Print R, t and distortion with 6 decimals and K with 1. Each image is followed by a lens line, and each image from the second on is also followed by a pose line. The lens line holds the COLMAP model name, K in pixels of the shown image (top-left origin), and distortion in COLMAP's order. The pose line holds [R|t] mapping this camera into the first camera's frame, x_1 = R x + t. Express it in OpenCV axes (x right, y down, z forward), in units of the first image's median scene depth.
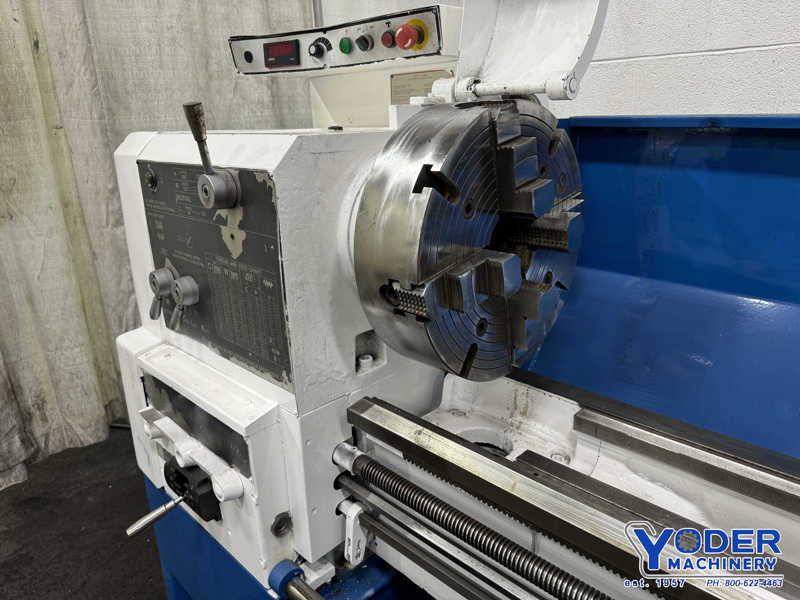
lens RADIAL K [[561.2, 0, 401.3], [0, 561.2, 303.3], [0, 0, 1]] dist [0.038850, -0.059030]
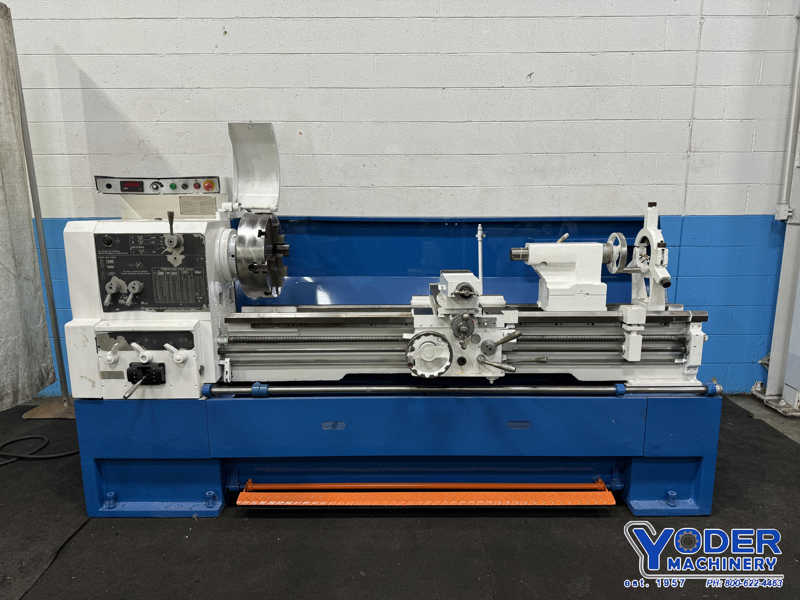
lens RADIAL K [[561.2, 0, 401.3], [0, 561.2, 303.3], [0, 0, 1]] dist [0.038850, -0.059030]
pose [[0.713804, -0.103804, 0.692610, -1.251488], [0.205367, 0.976504, -0.065298, 0.432589], [-0.669559, 0.188849, 0.718350, -1.434738]]
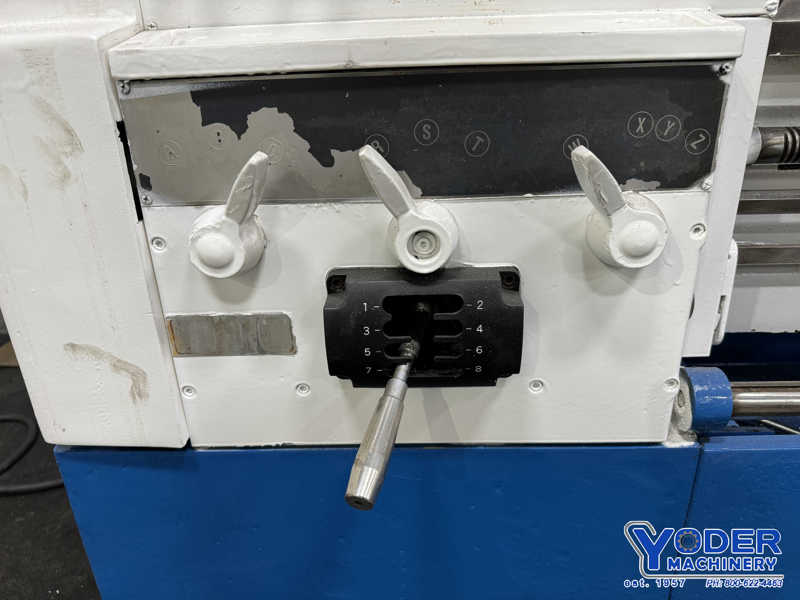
lens RADIAL K [[585.8, 0, 412.7], [0, 585.8, 299.7], [0, 0, 1]] dist [-0.003450, -0.002995]
pose [[0.728655, -0.249914, 0.637656, -0.677888], [0.222262, 0.966942, 0.124988, 0.265358], [-0.647813, 0.050653, 0.760114, 0.735812]]
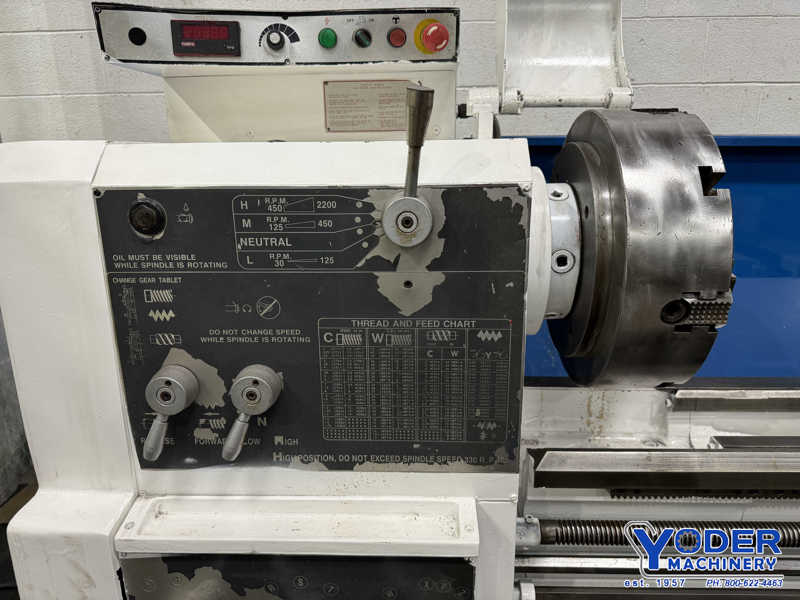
lens RADIAL K [[572.7, 0, 400.0], [0, 572.7, 300.0], [0, 0, 1]] dist [0.003984, -0.004785]
pose [[0.738285, -0.163546, 0.654360, -0.679893], [0.206107, 0.978456, 0.012007, -0.096145], [-0.642226, 0.126004, 0.756088, 0.415915]]
